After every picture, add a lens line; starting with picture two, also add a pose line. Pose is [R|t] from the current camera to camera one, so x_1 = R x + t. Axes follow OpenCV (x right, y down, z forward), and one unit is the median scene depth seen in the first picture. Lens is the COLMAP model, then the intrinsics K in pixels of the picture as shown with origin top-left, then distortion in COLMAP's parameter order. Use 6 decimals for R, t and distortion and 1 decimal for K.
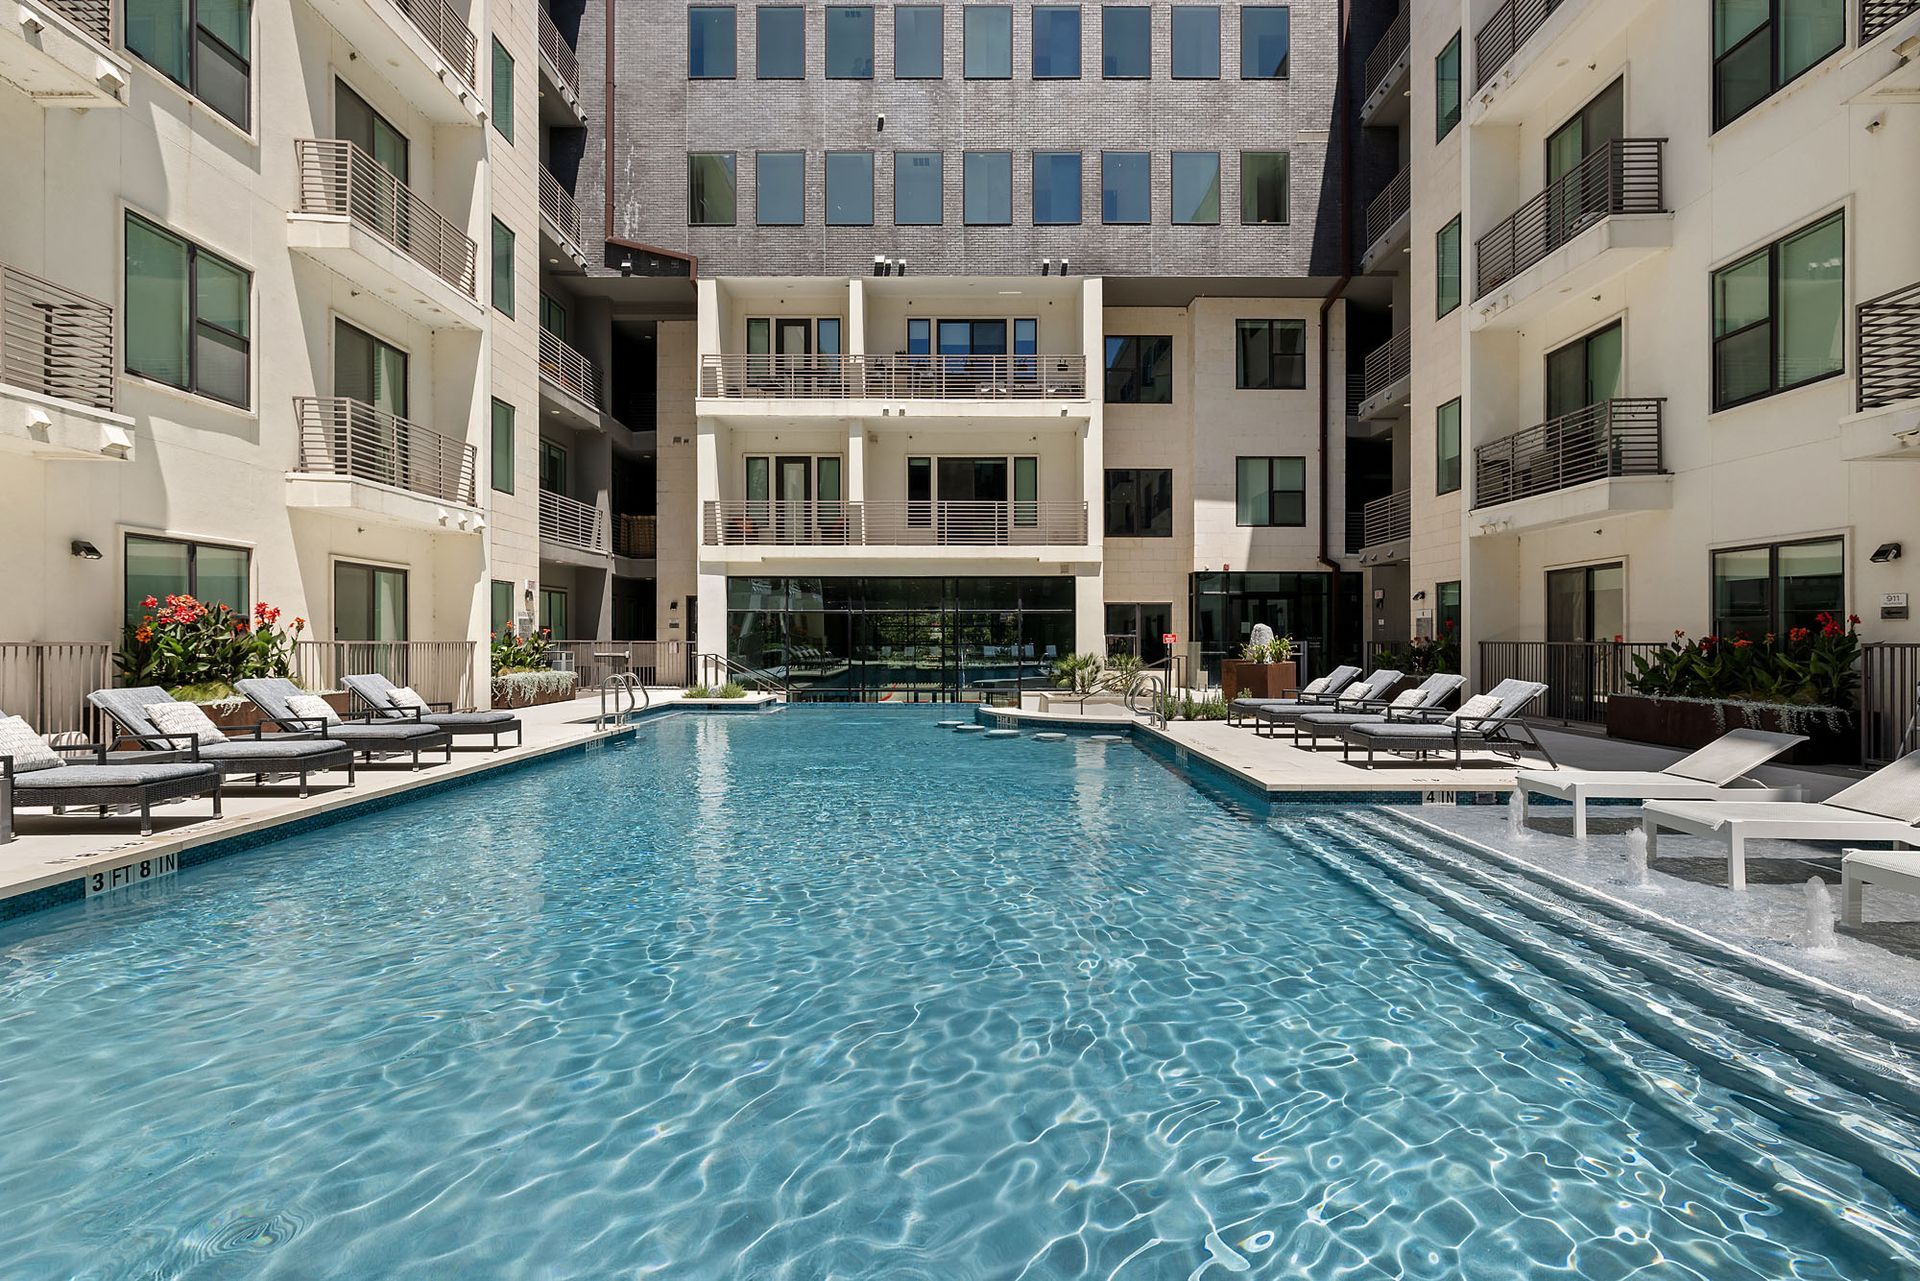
lens RADIAL K [[920.4, 0, 958.3], [0, 920.4, 638.1], [0, 0, 1]] dist [-0.000510, 0.002042]
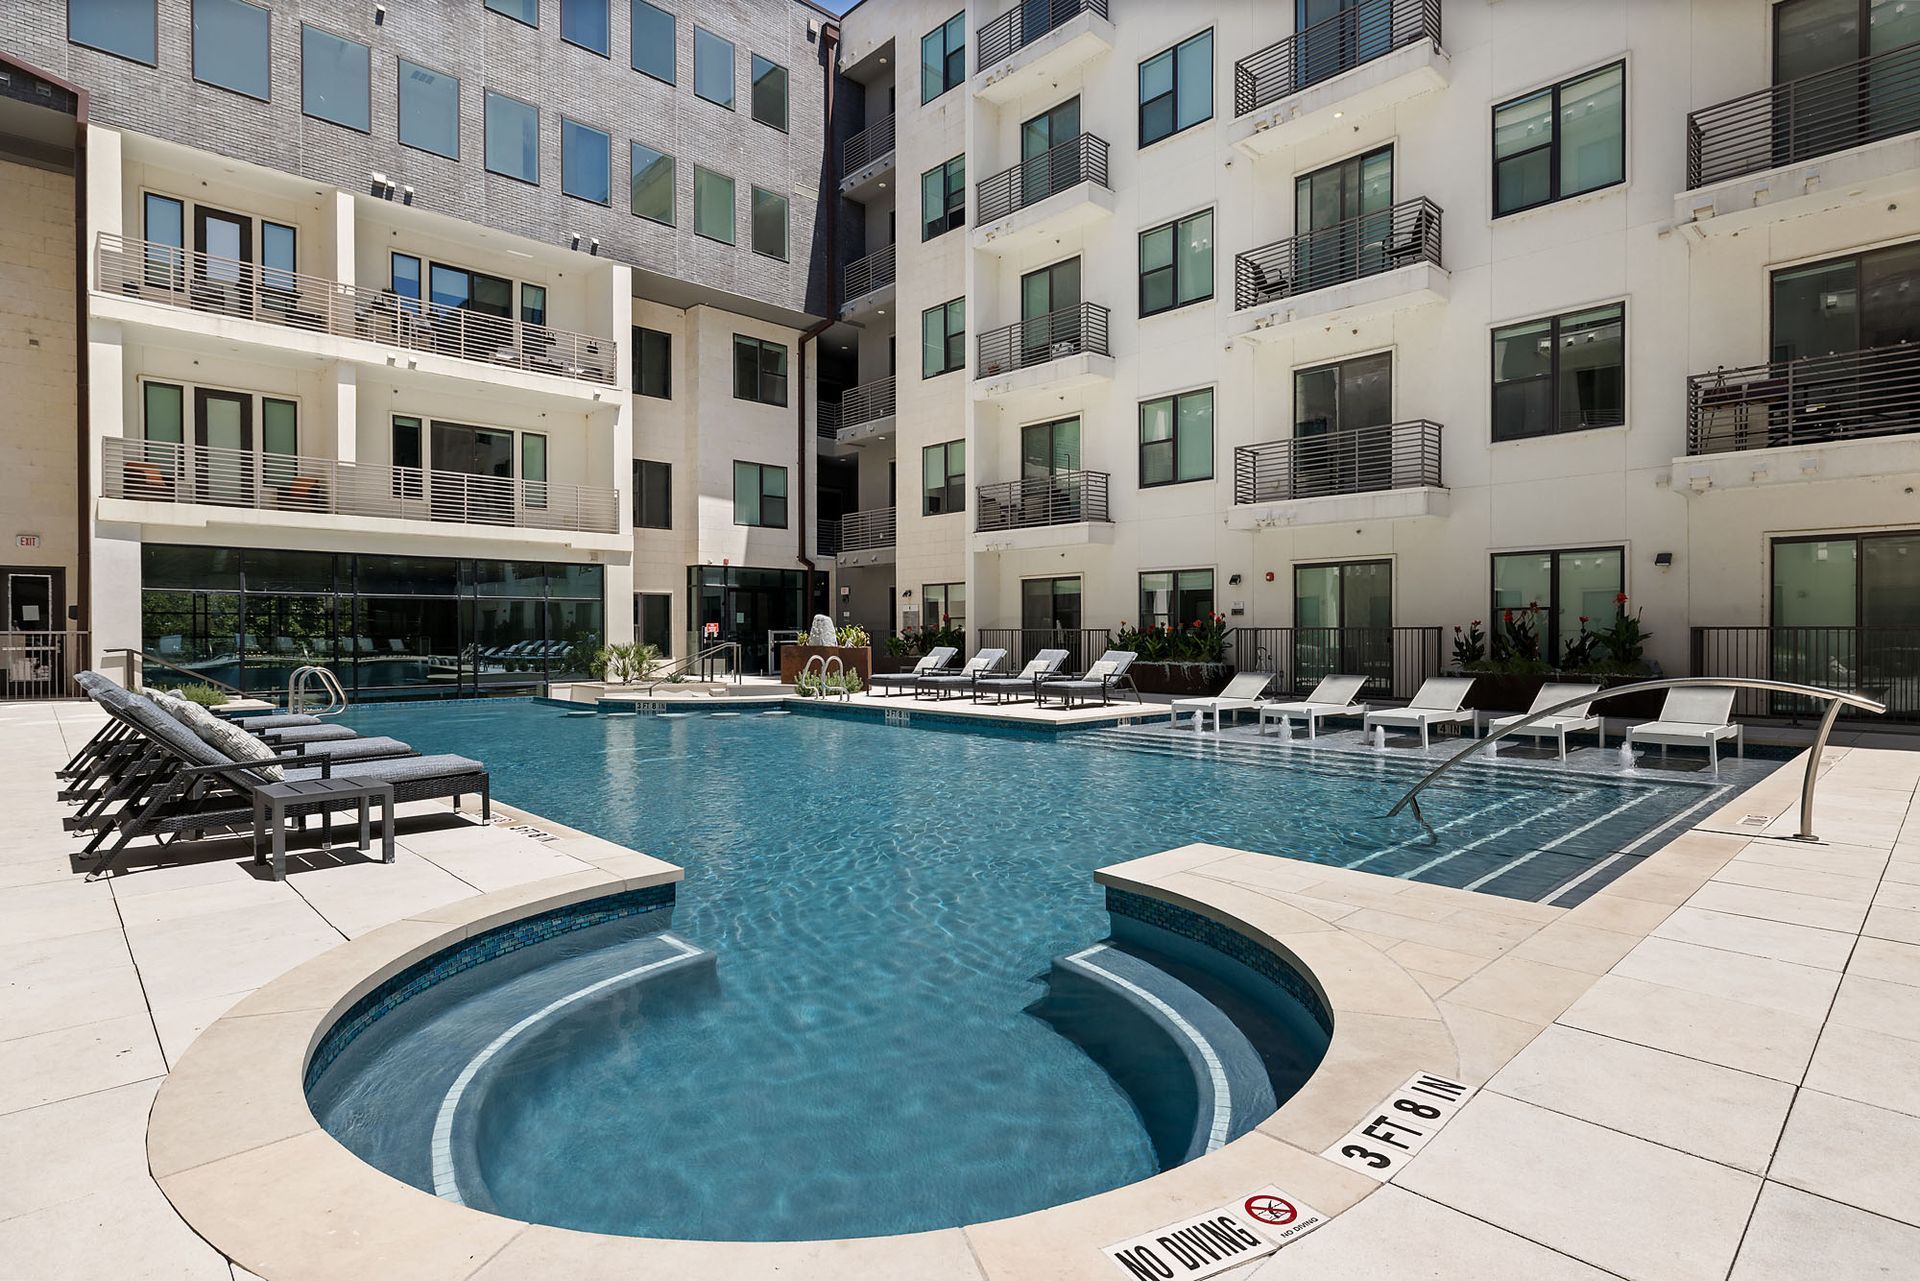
lens RADIAL K [[973.2, 0, 960.0], [0, 973.2, 643.5], [0, 0, 1]] dist [-0.005443, 0.001112]
pose [[0.718400, -0.011327, 0.695538, -0.325906], [0.001660, 0.999893, 0.014568, 0.002988], [-0.695628, -0.009311, 0.718342, -0.012961]]
